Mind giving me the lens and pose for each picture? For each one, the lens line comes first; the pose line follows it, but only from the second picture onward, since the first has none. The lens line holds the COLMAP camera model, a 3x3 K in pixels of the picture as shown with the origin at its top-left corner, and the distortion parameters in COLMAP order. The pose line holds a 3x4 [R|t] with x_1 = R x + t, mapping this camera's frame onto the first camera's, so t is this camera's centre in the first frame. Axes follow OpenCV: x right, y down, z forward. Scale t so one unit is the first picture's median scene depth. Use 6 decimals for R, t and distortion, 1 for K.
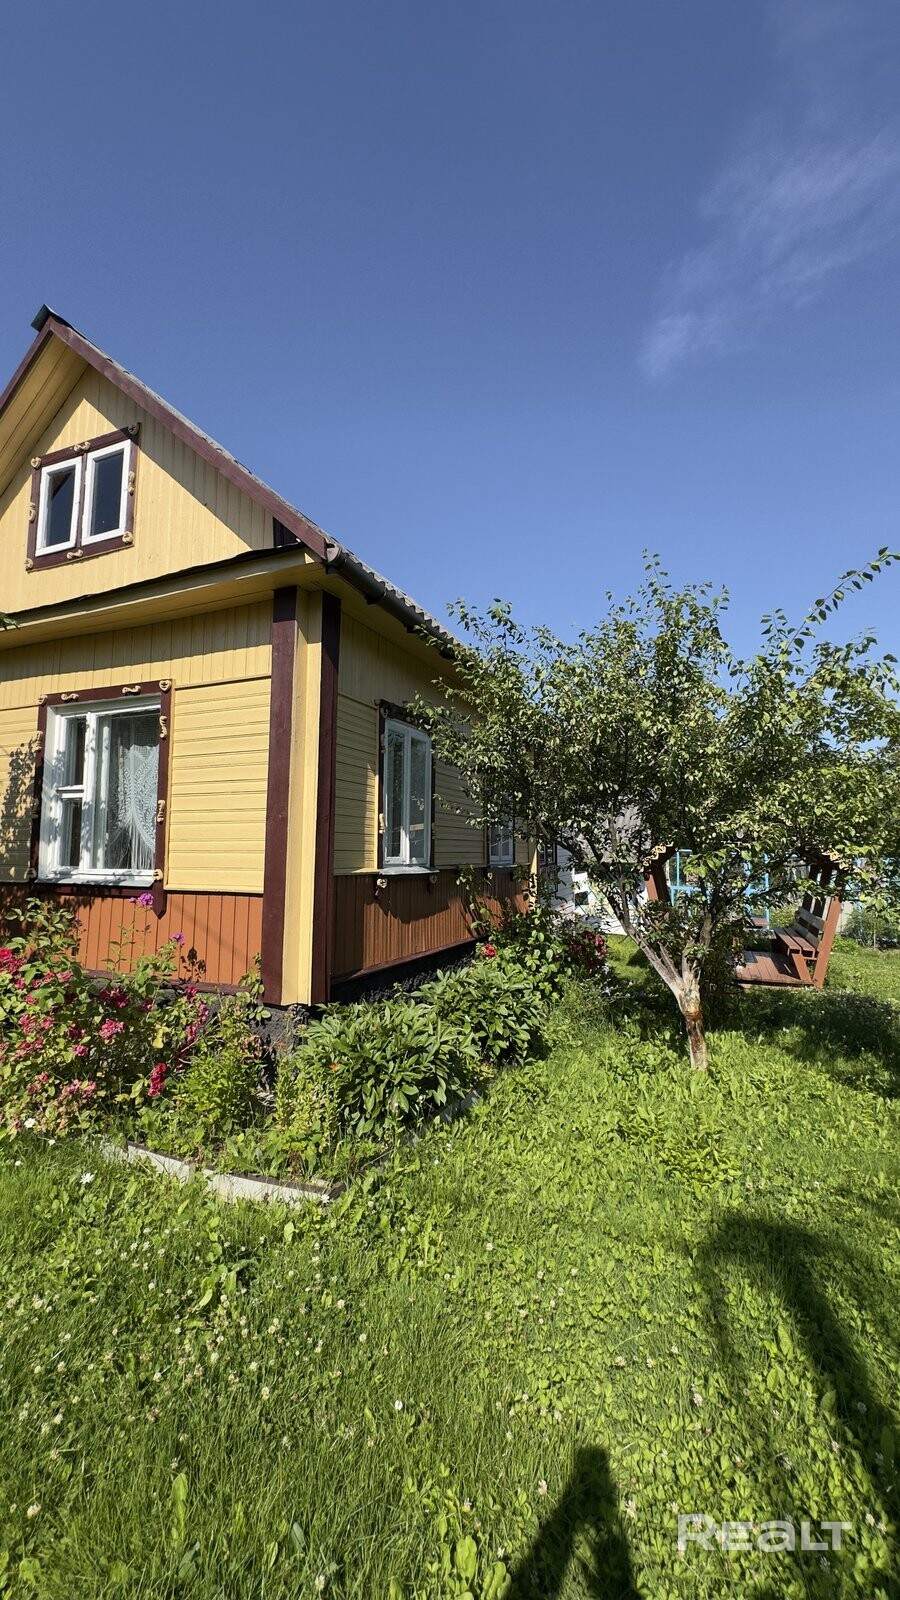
lens RADIAL K [[641.1, 0, 453.2], [0, 641.1, 796.4], [0, 0, 1]] dist [-0.000670, 0.000937]
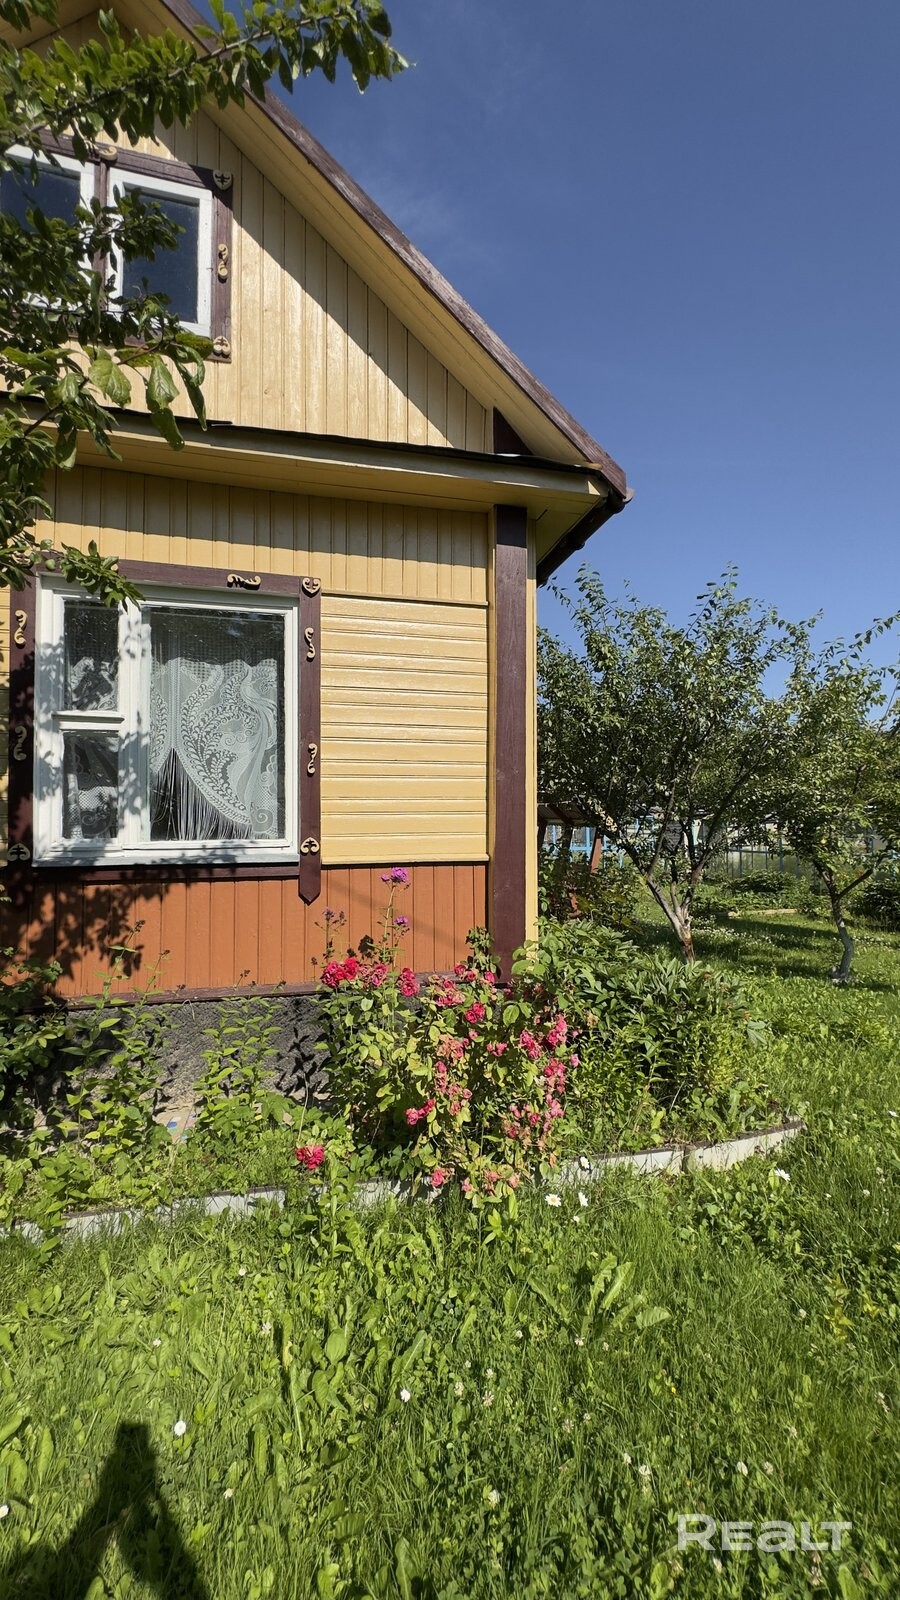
lens RADIAL K [[641.1, 0, 453.2], [0, 641.1, 796.4], [0, 0, 1]] dist [-0.000670, 0.000937]
pose [[0.784178, 0.010606, 0.620445, -0.762202], [-0.044999, 0.998193, 0.039812, 0.028905], [-0.618902, -0.059139, 0.783239, 0.313790]]
